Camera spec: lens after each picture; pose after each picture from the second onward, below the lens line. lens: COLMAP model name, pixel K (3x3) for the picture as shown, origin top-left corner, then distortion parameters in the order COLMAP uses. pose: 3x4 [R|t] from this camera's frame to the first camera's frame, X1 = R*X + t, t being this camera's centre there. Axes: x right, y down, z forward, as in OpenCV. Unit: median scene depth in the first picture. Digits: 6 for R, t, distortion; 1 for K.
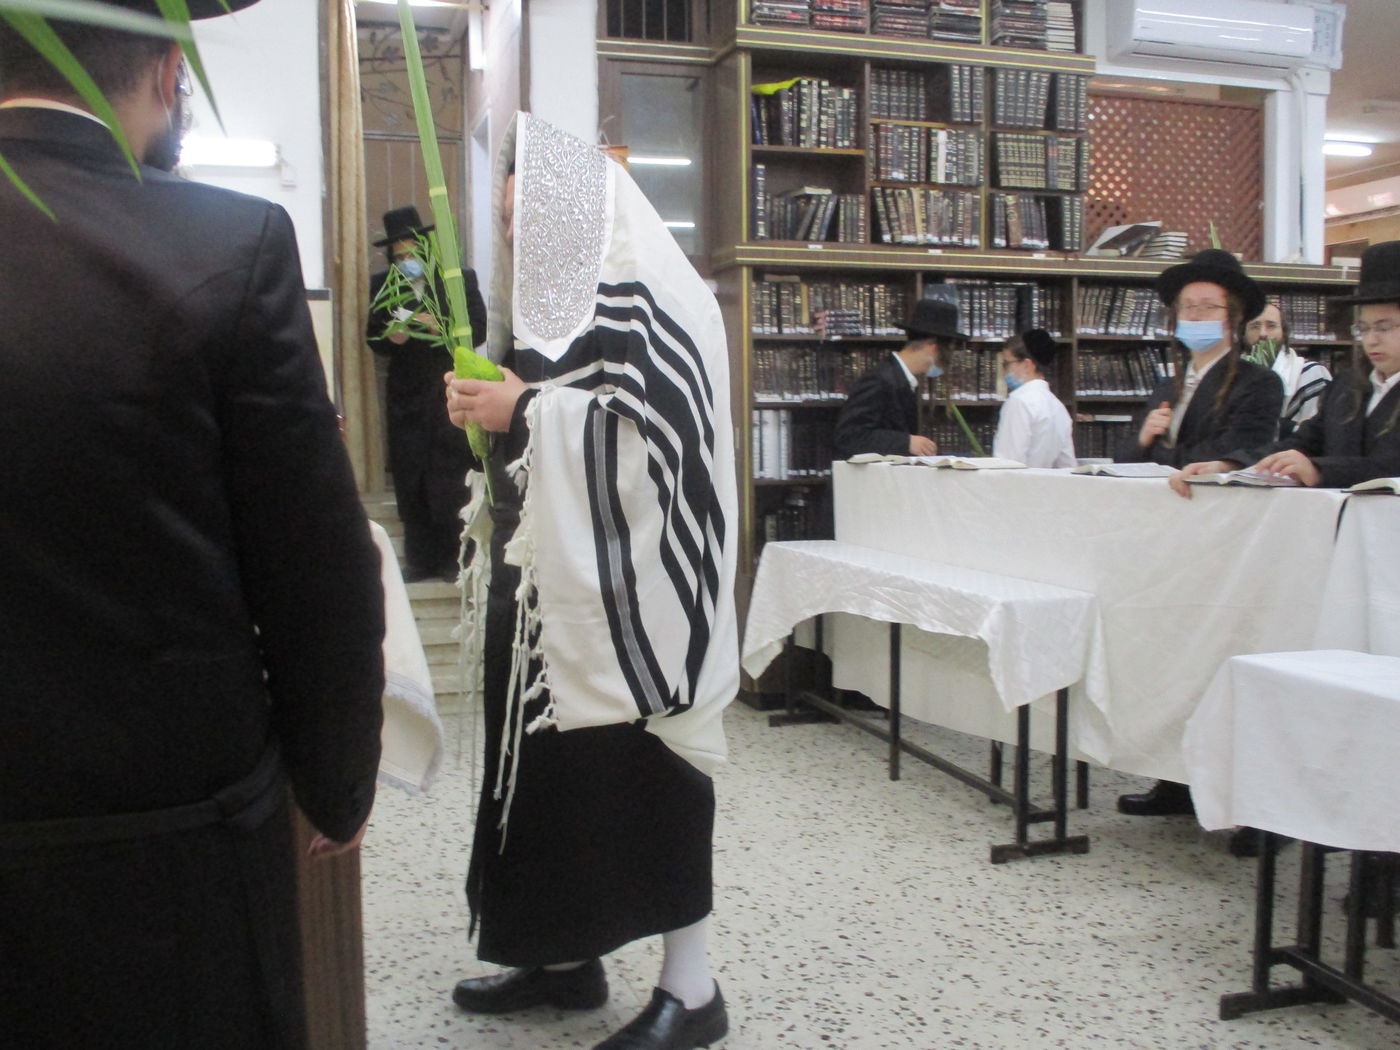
lens RADIAL K [[1363.4, 0, 693.2], [0, 1363.4, 494.5], [0, 0, 1]] dist [-0.033790, 0.000000]
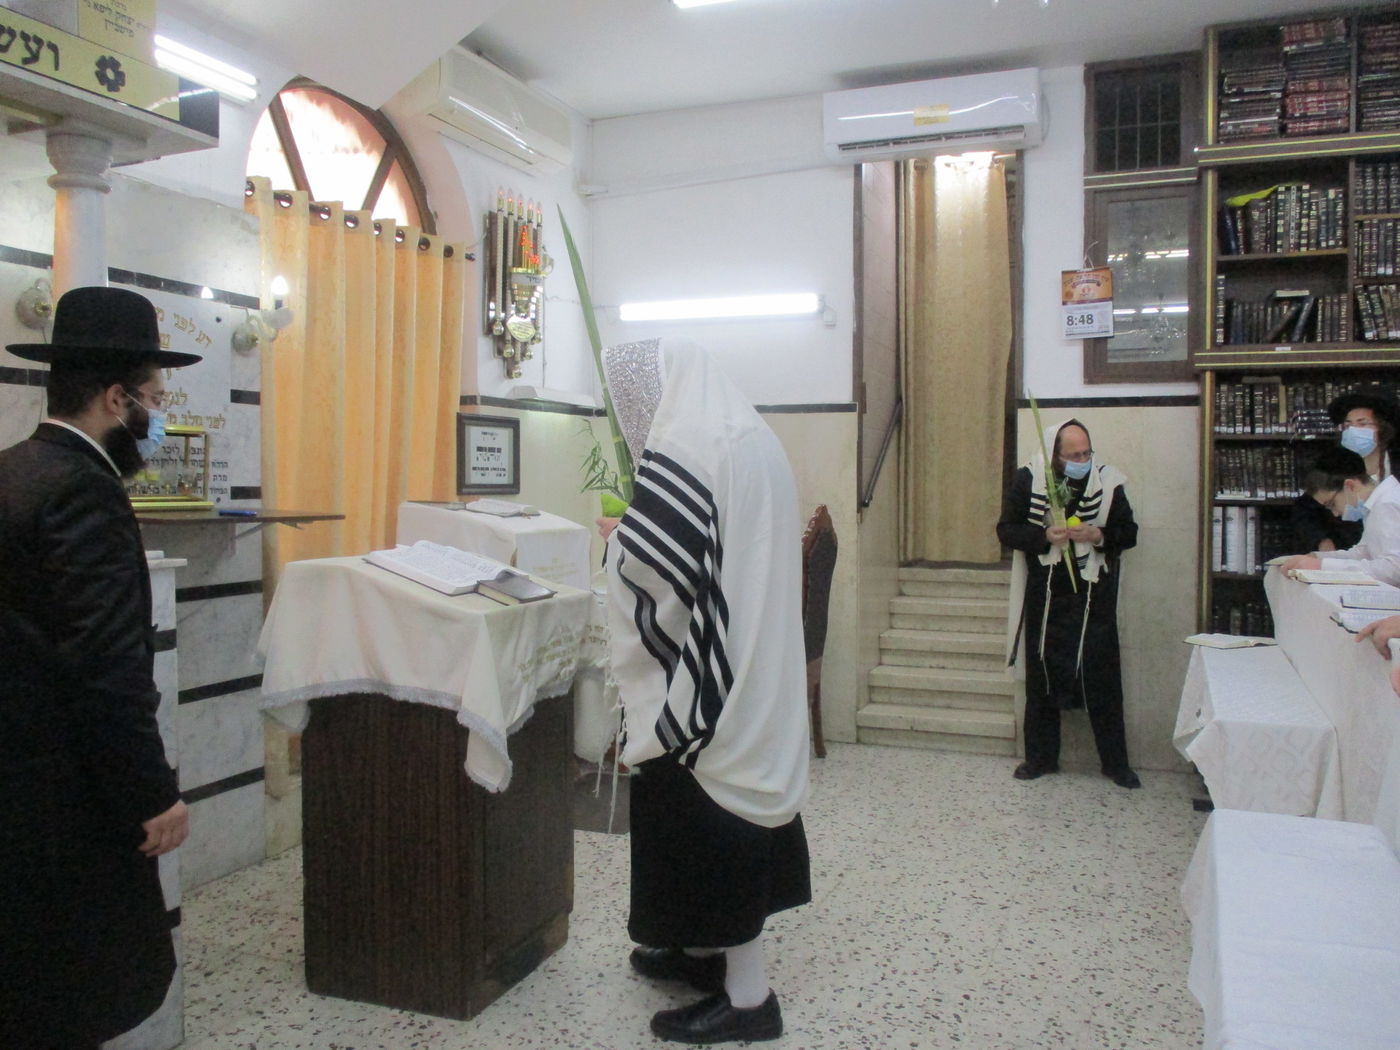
lens RADIAL K [[1171.5, 0, 700.1], [0, 1171.5, 503.8], [0, 0, 1]] dist [-0.030449, 0.007200]
pose [[0.775898, 0.030263, -0.630132, 0.303741], [-0.045636, 0.998924, -0.008218, -0.038527], [0.629205, 0.035133, 0.776445, 0.050118]]
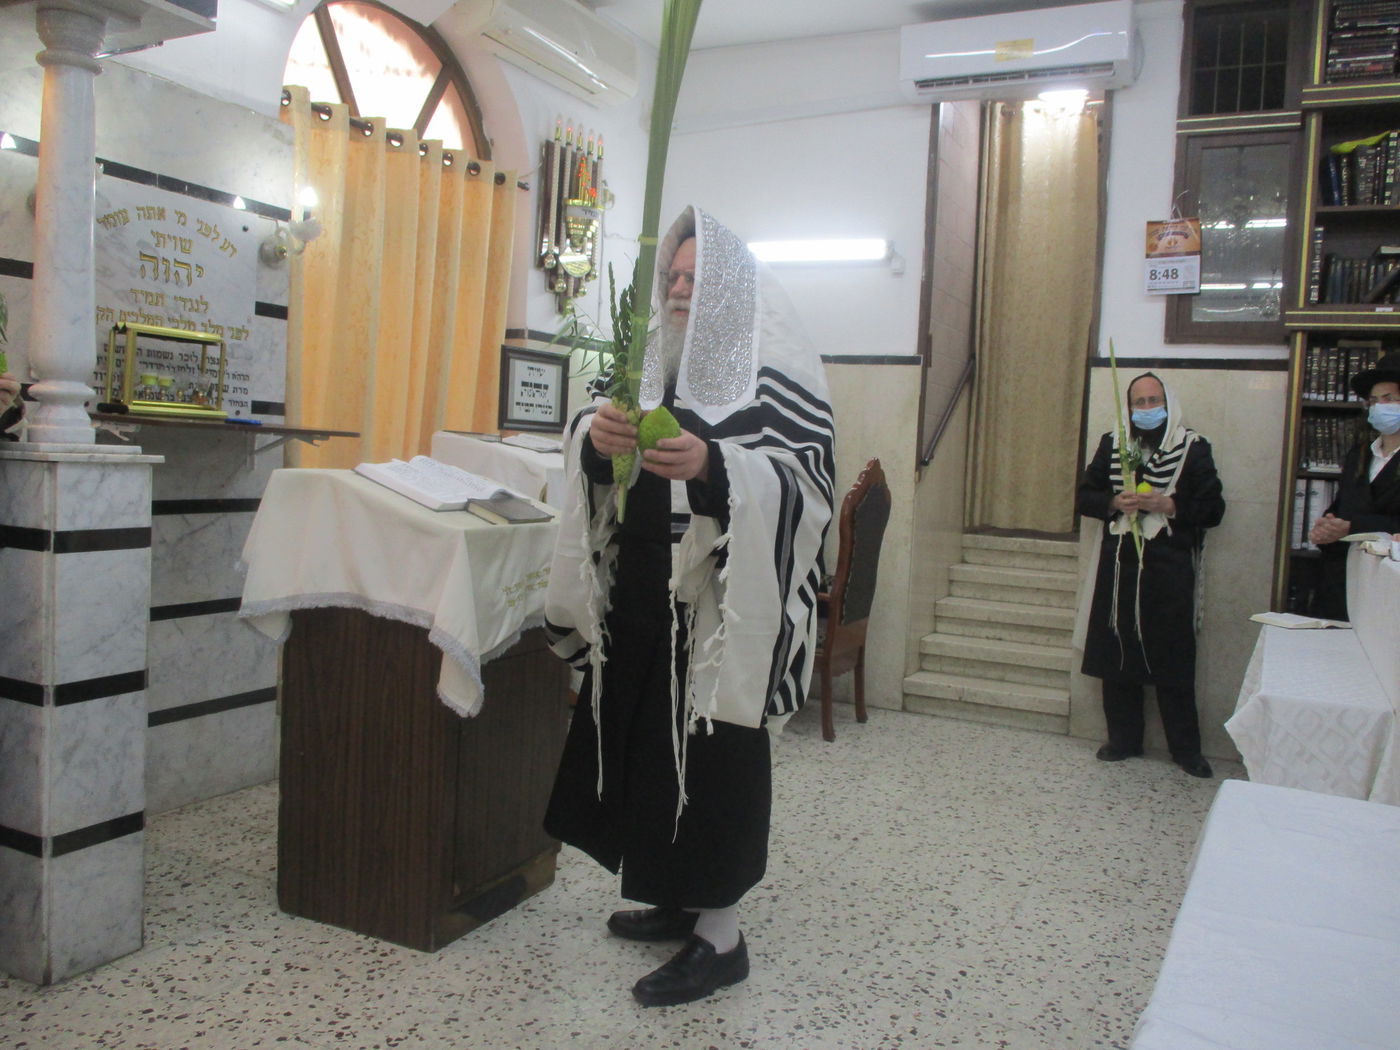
lens RADIAL K [[1171.5, 0, 700.8], [0, 1171.5, 504.5], [0, 0, 1]] dist [-0.030449, 0.007200]
pose [[0.717268, 0.084007, -0.691715, 0.315567], [-0.095939, 0.995158, 0.021376, -0.020510], [0.690161, 0.051030, 0.721854, 0.105909]]
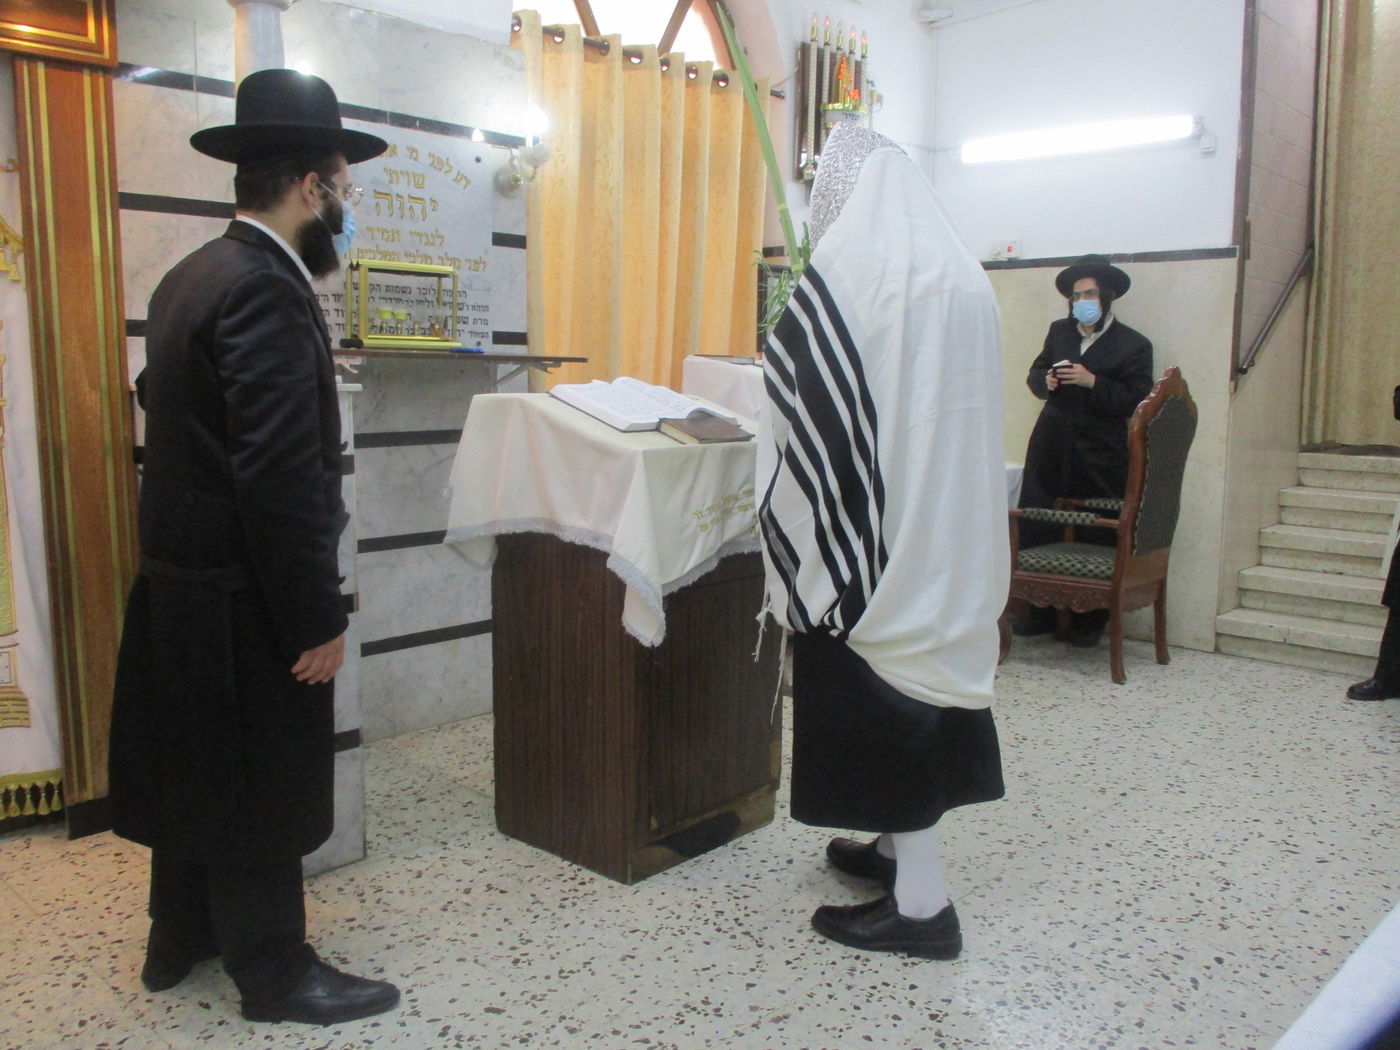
lens RADIAL K [[1171.5, 0, 697.9], [0, 1171.5, 507.3], [0, 0, 1]] dist [-0.030449, 0.007200]
pose [[0.487611, 0.120616, -0.864689, 0.321356], [-0.061176, 0.992697, 0.103974, -0.017140], [0.870915, 0.002199, 0.491429, 0.181445]]
